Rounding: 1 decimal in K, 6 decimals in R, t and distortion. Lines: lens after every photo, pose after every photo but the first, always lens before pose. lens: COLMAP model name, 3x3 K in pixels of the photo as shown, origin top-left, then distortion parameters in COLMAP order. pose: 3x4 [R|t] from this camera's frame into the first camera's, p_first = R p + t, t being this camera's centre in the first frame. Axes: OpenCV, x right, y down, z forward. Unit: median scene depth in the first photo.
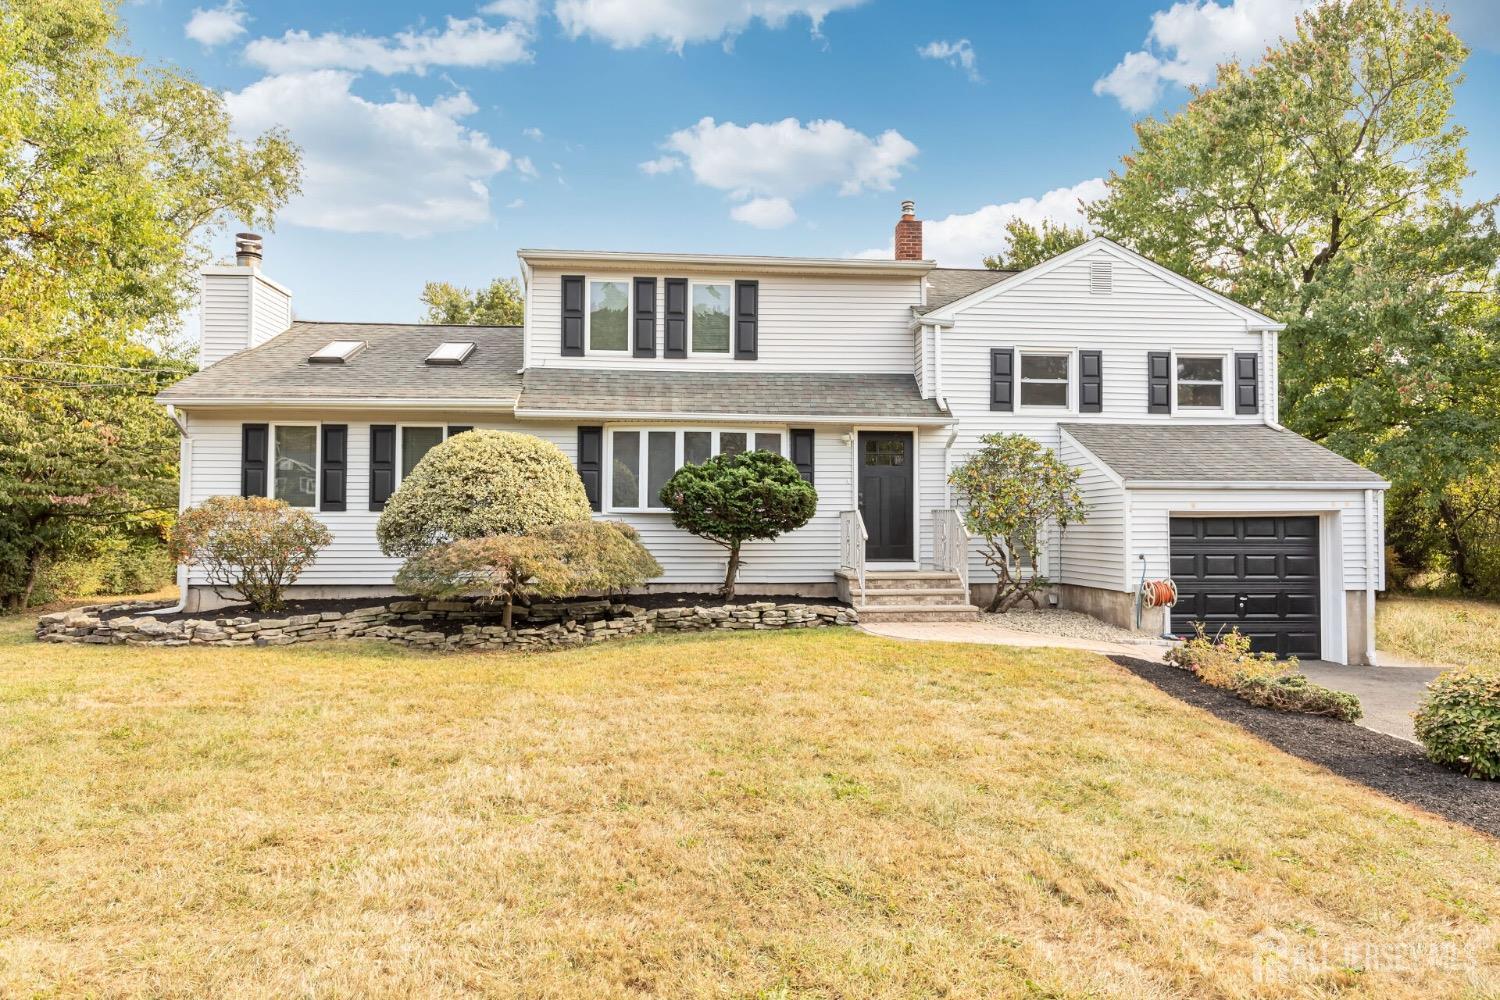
lens RADIAL K [[916.0, 0, 755.0], [0, 916.0, 498.0], [0, 0, 1]] dist [-0.002319, -0.001431]
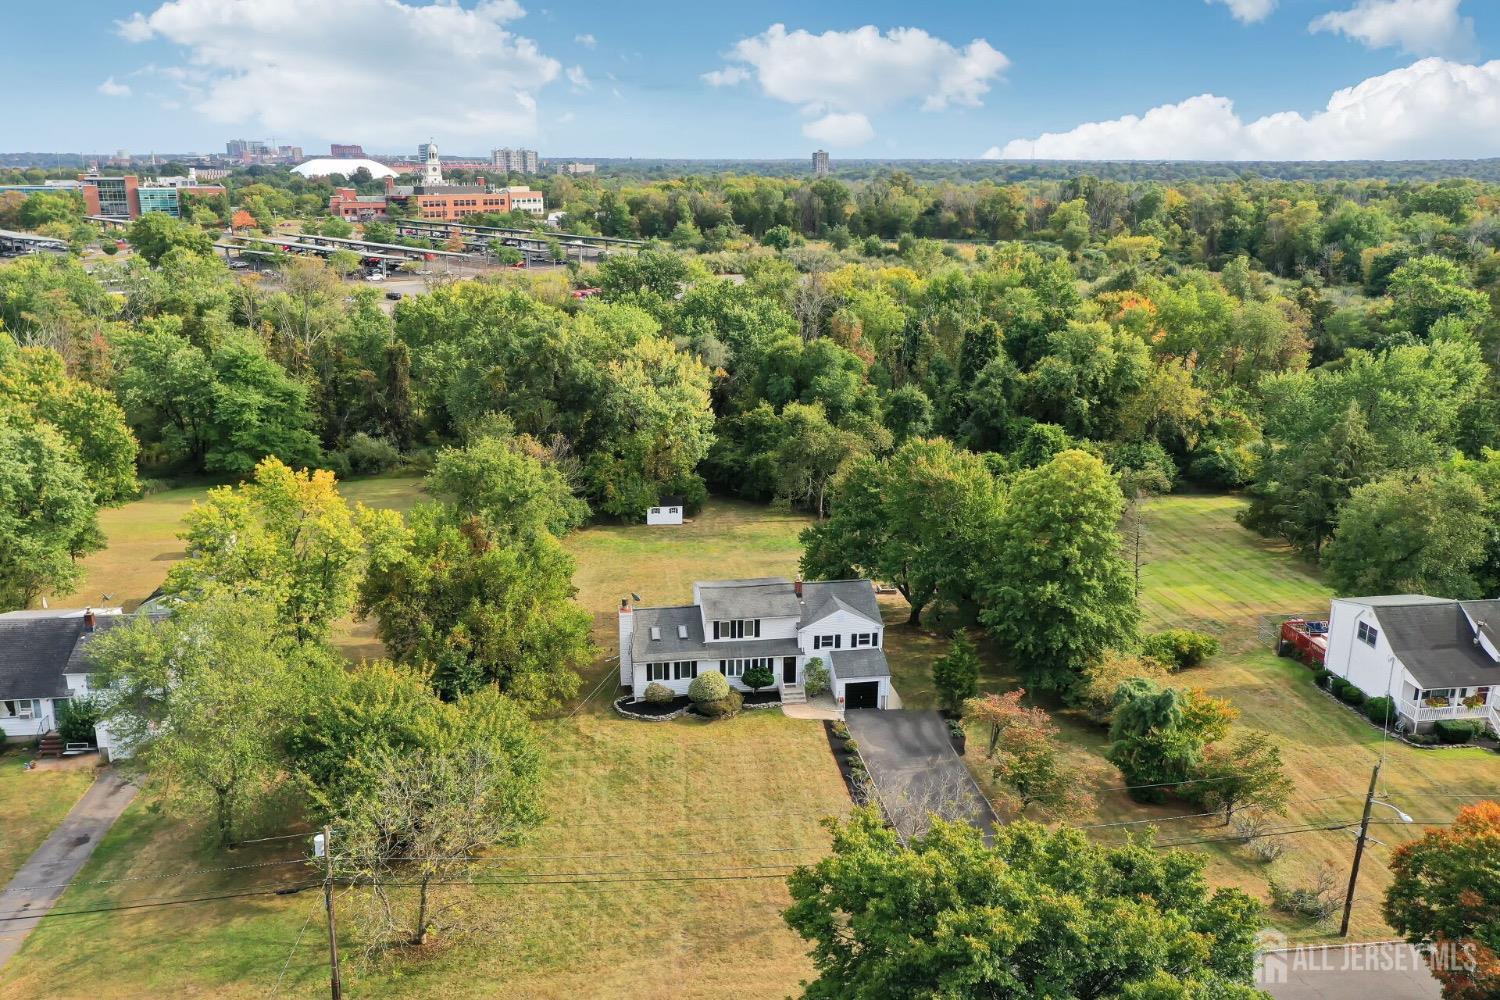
lens RADIAL K [[1192.3, 0, 754.8], [0, 1192.3, 505.4], [0, 0, 1]] dist [0.019737, -0.000960]
pose [[0.997605, -0.016973, 0.067053, -0.388572], [-0.004856, 0.949848, 0.312675, -2.509799], [-0.068997, -0.312252, 0.947490, -4.117735]]
